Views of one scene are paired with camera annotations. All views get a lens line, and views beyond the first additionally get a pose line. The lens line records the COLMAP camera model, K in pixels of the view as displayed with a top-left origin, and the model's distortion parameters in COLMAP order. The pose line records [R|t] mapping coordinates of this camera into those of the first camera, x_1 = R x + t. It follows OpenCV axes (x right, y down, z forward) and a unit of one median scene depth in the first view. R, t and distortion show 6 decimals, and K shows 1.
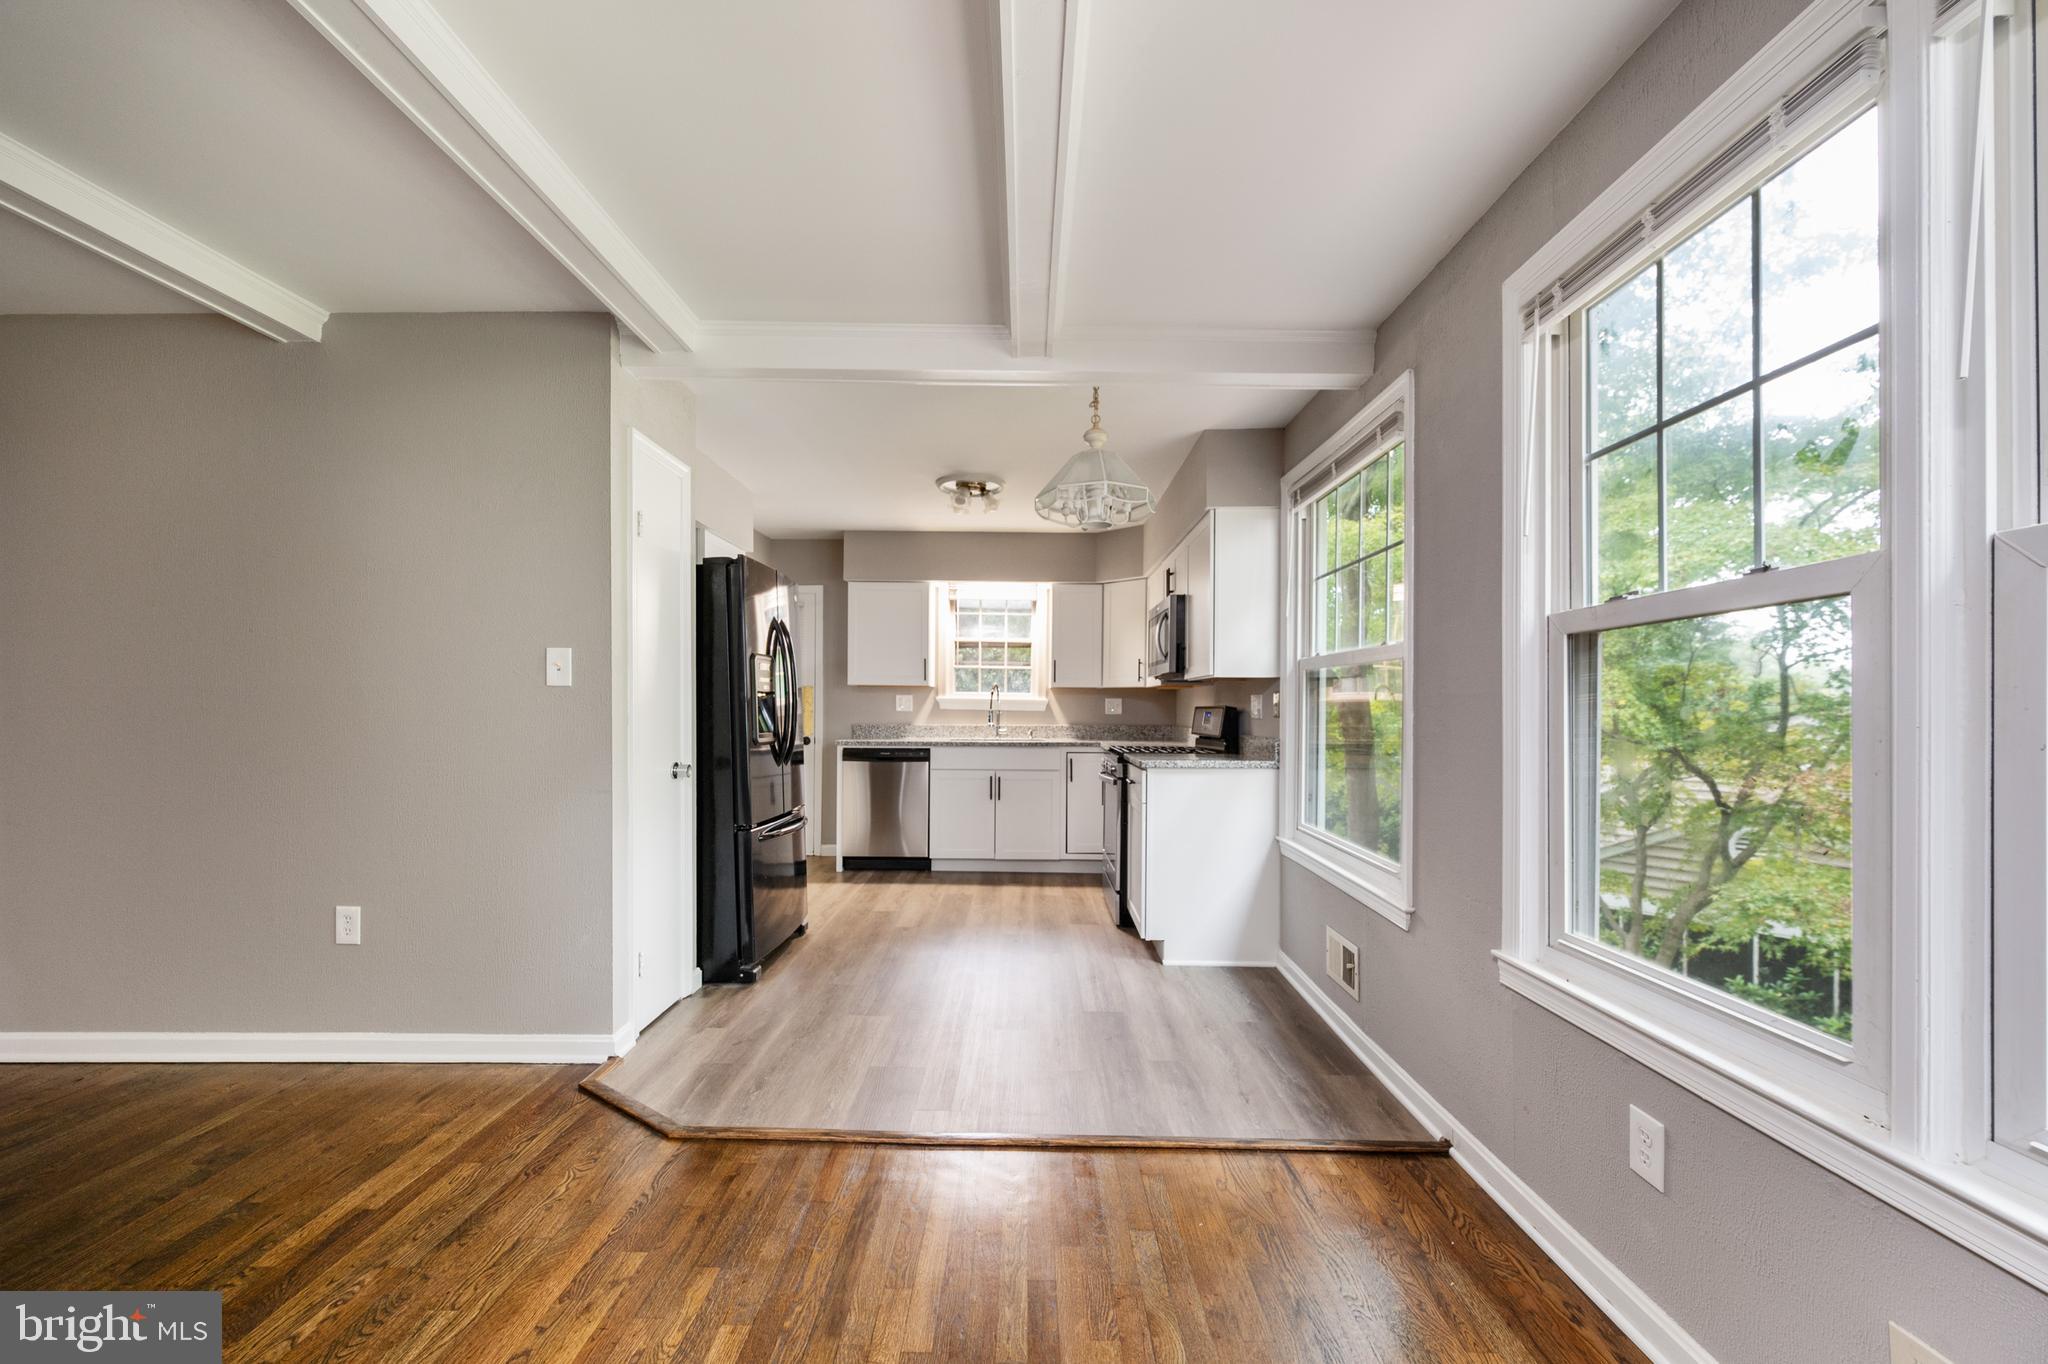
lens RADIAL K [[813.0, 0, 1026.2], [0, 813.0, 715.1], [0, 0, 1]] dist [0.001349, 0.000898]
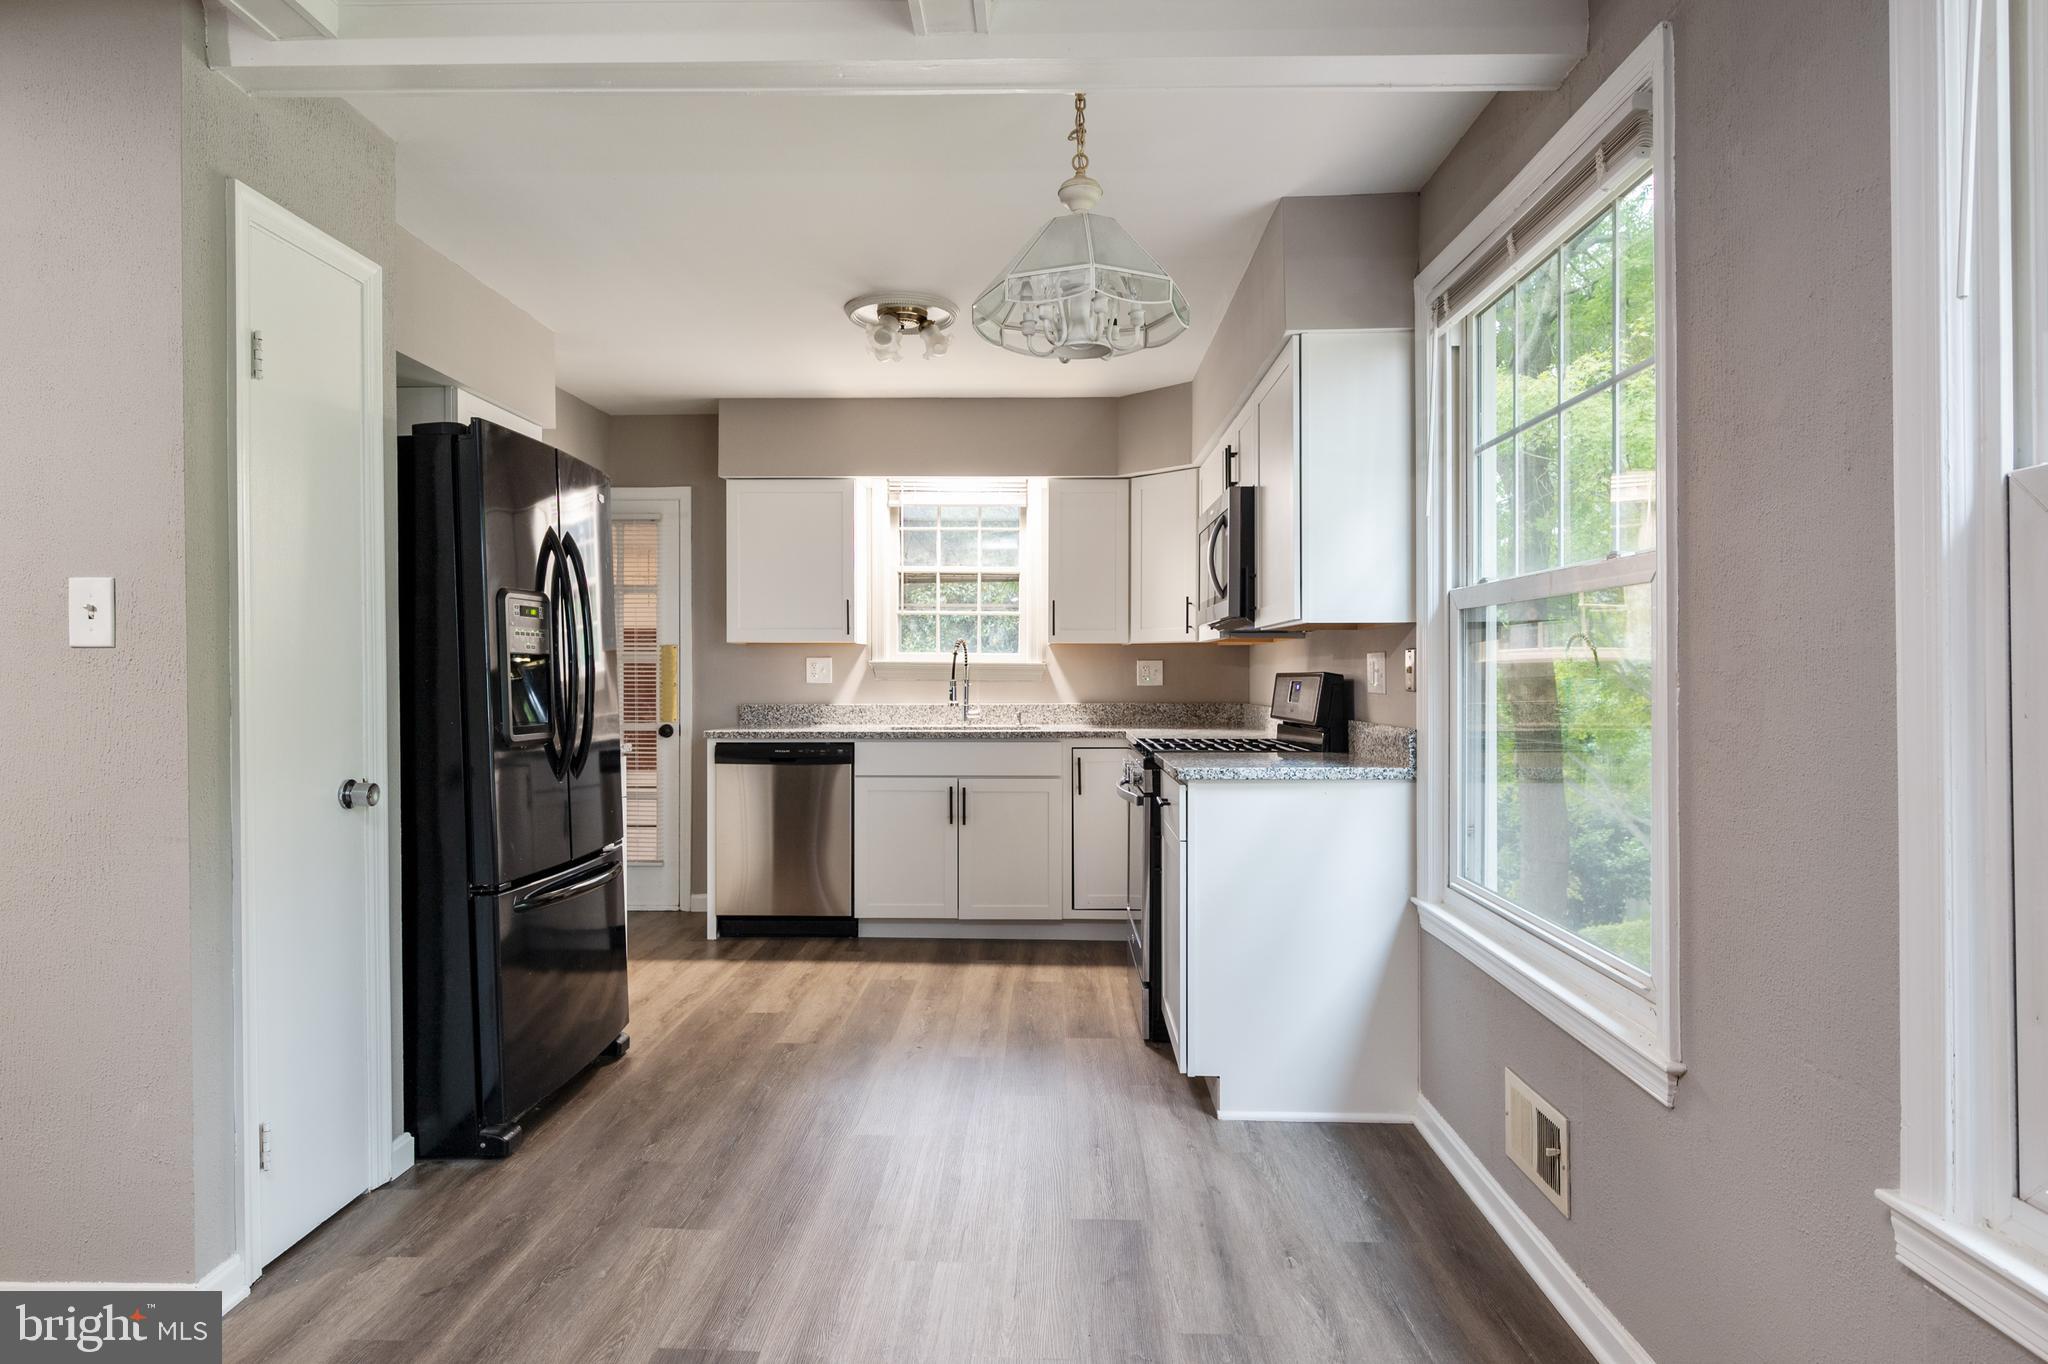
lens RADIAL K [[1161.3, 0, 1025.4], [0, 1161.3, 676.5], [0, 0, 1]] dist [-0.006443, 0.000575]
pose [[0.999791, -0.006842, -0.019271, 0.050414], [0.006703, 0.999951, -0.007262, -0.004044], [0.019320, 0.007131, 0.999788, 0.171104]]
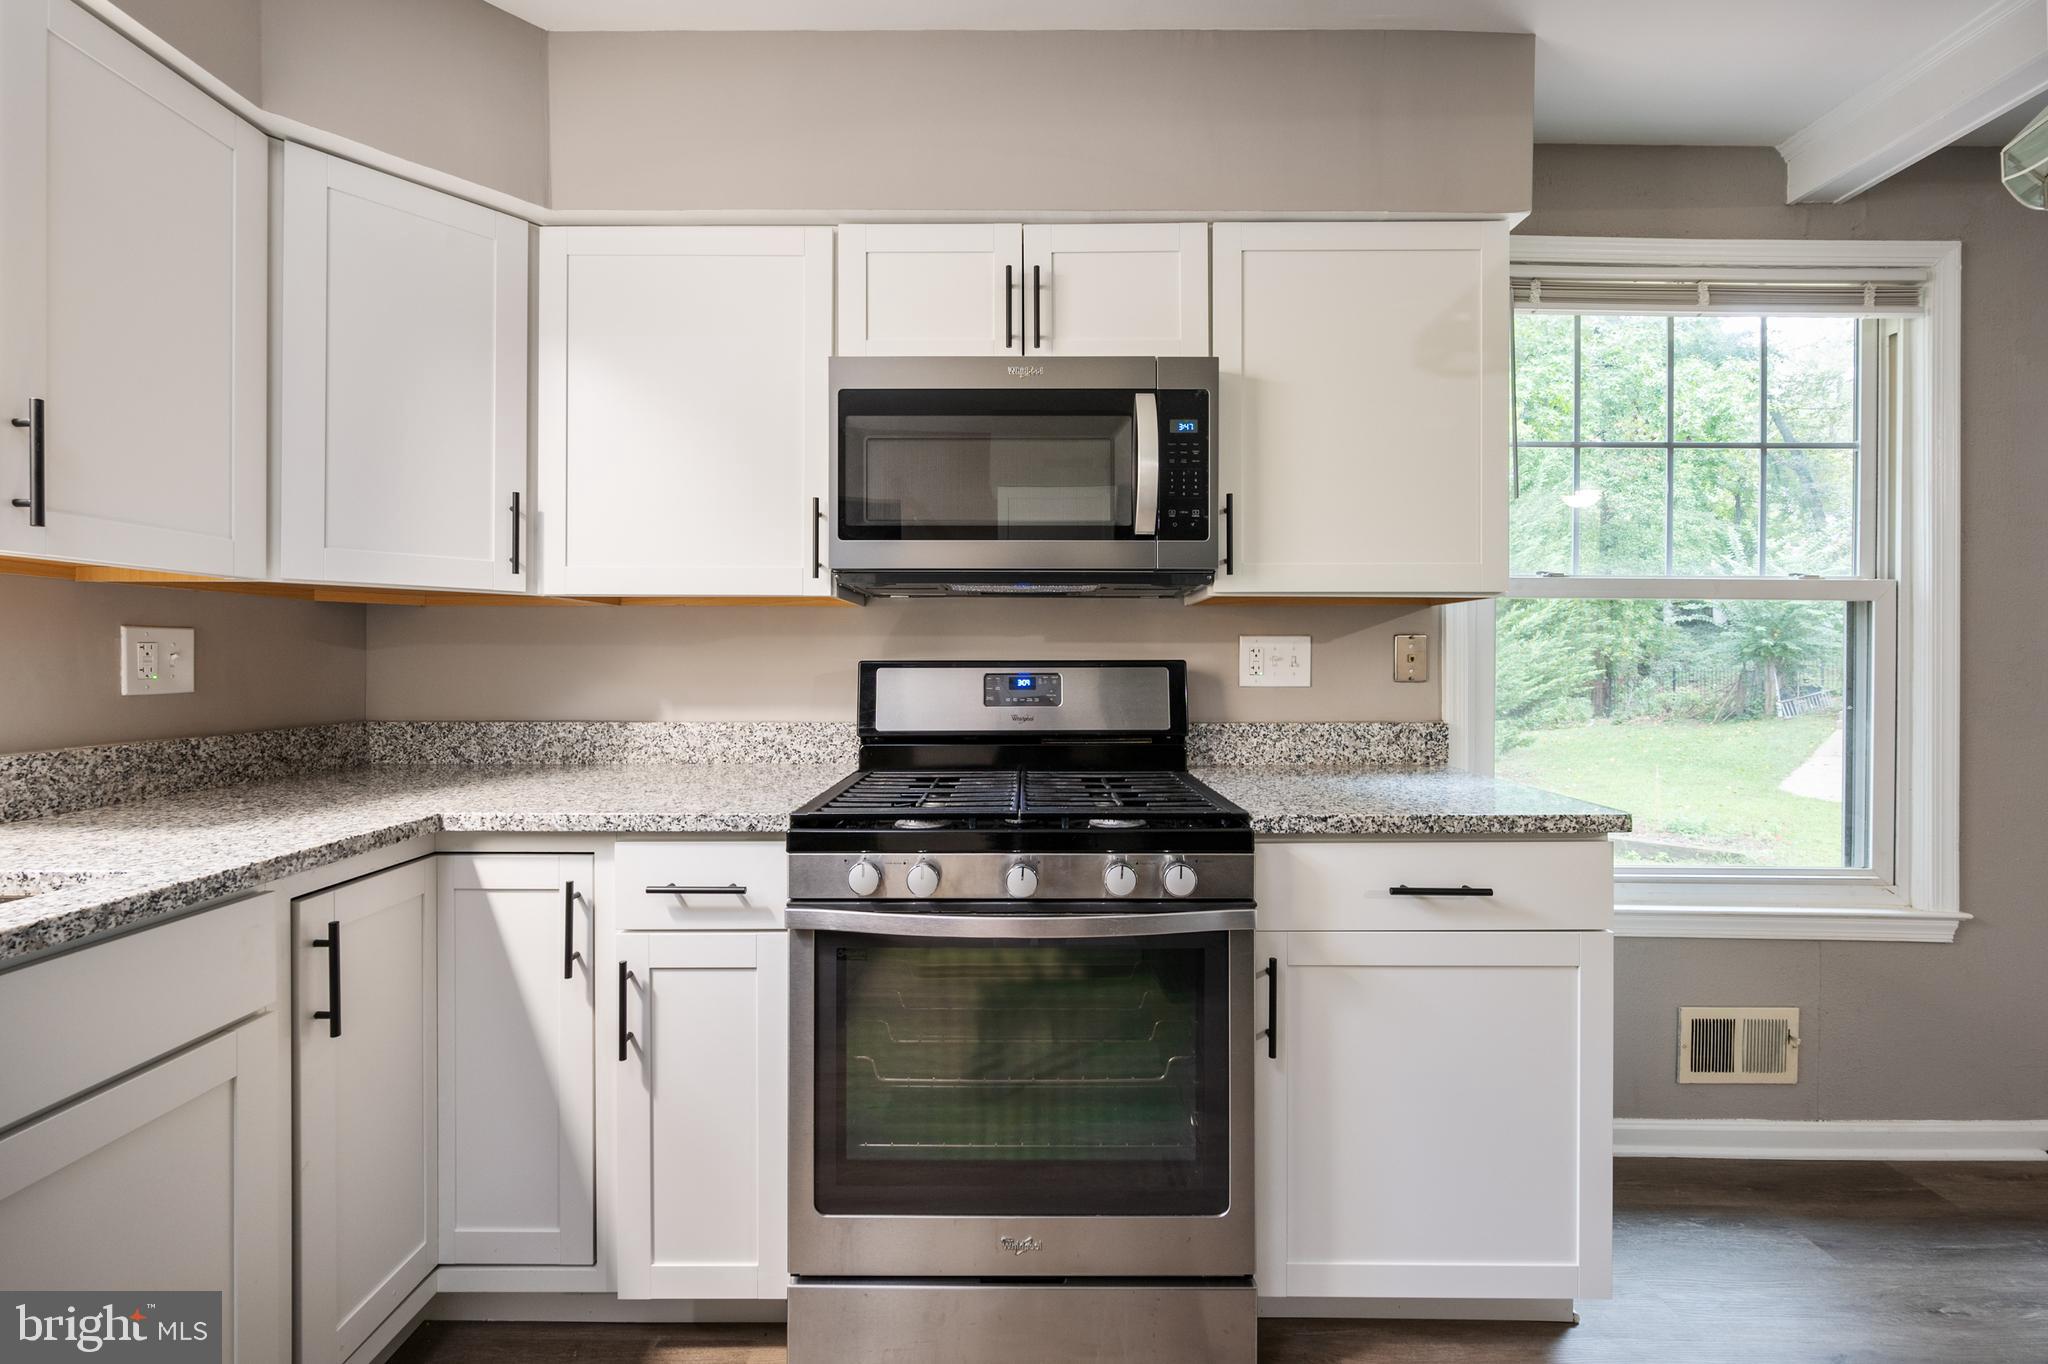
lens RADIAL K [[813.0, 0, 1024.2], [0, 813.0, 665.8], [0, 0, 1]] dist [0.001349, 0.000898]
pose [[-0.002140, -0.012727, 0.999917, -0.225906], [0.007120, 0.999893, 0.012742, -0.018196], [-0.999972, 0.007147, -0.002049, 1.292604]]
